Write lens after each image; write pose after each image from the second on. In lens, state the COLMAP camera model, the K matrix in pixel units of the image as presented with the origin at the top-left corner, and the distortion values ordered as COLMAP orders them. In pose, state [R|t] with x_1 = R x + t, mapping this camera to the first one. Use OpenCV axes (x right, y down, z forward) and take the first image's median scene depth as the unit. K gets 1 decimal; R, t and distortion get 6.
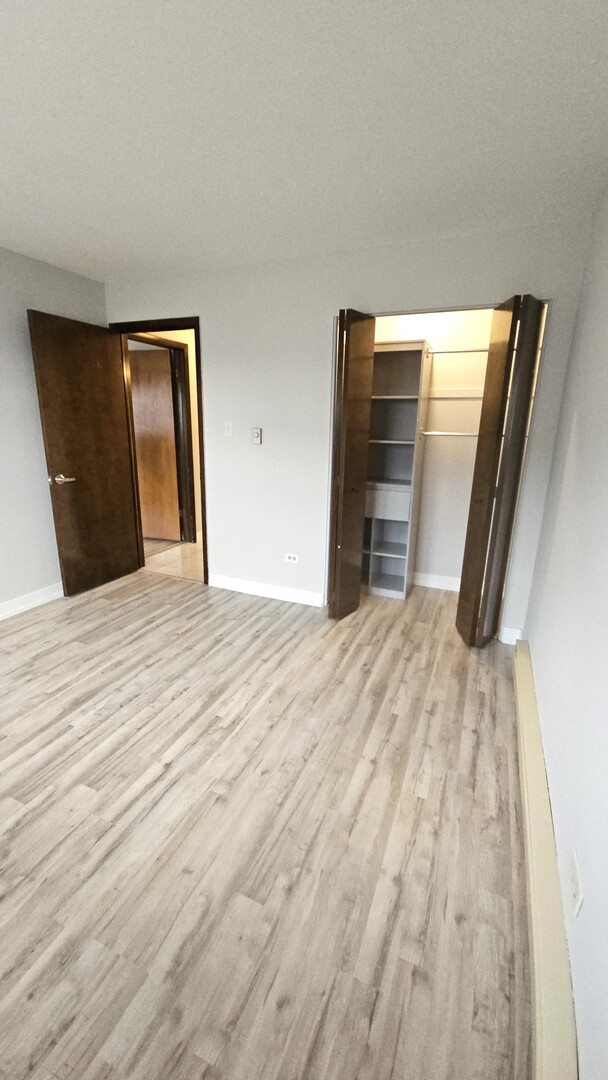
lens RADIAL K [[438.1, 0, 301.9], [0, 438.1, 539.6], [0, 0, 1]] dist [0.000509, 0.000004]
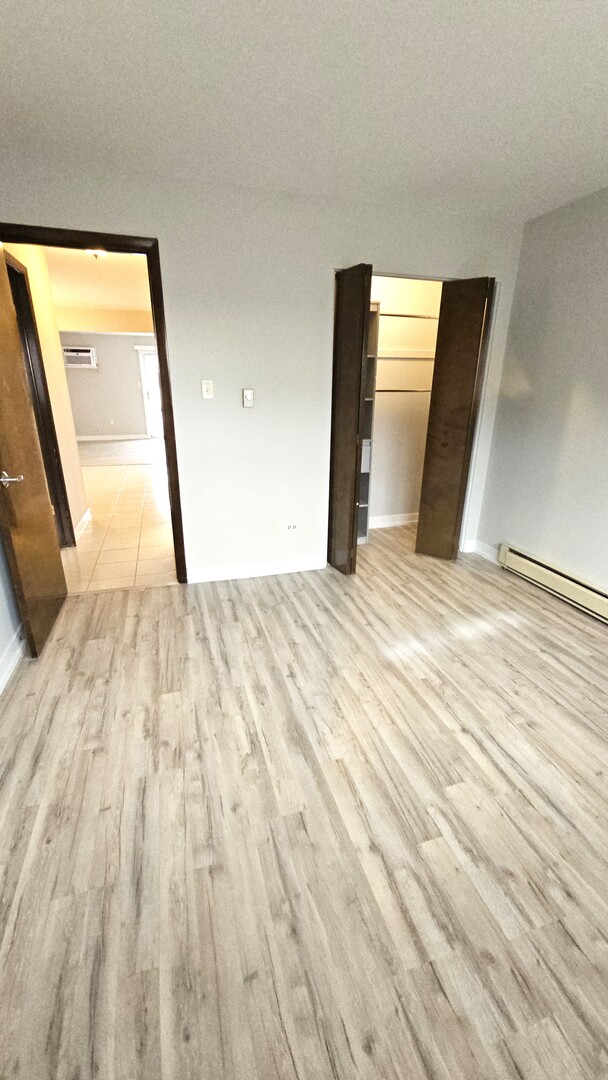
lens RADIAL K [[438.1, 0, 301.9], [0, 438.1, 539.6], [0, 0, 1]] dist [0.000509, 0.000004]
pose [[0.763621, -0.229899, 0.603348, -0.721531], [0.175512, 0.973184, 0.148686, -0.085639], [-0.621352, -0.007645, 0.783495, 0.289734]]
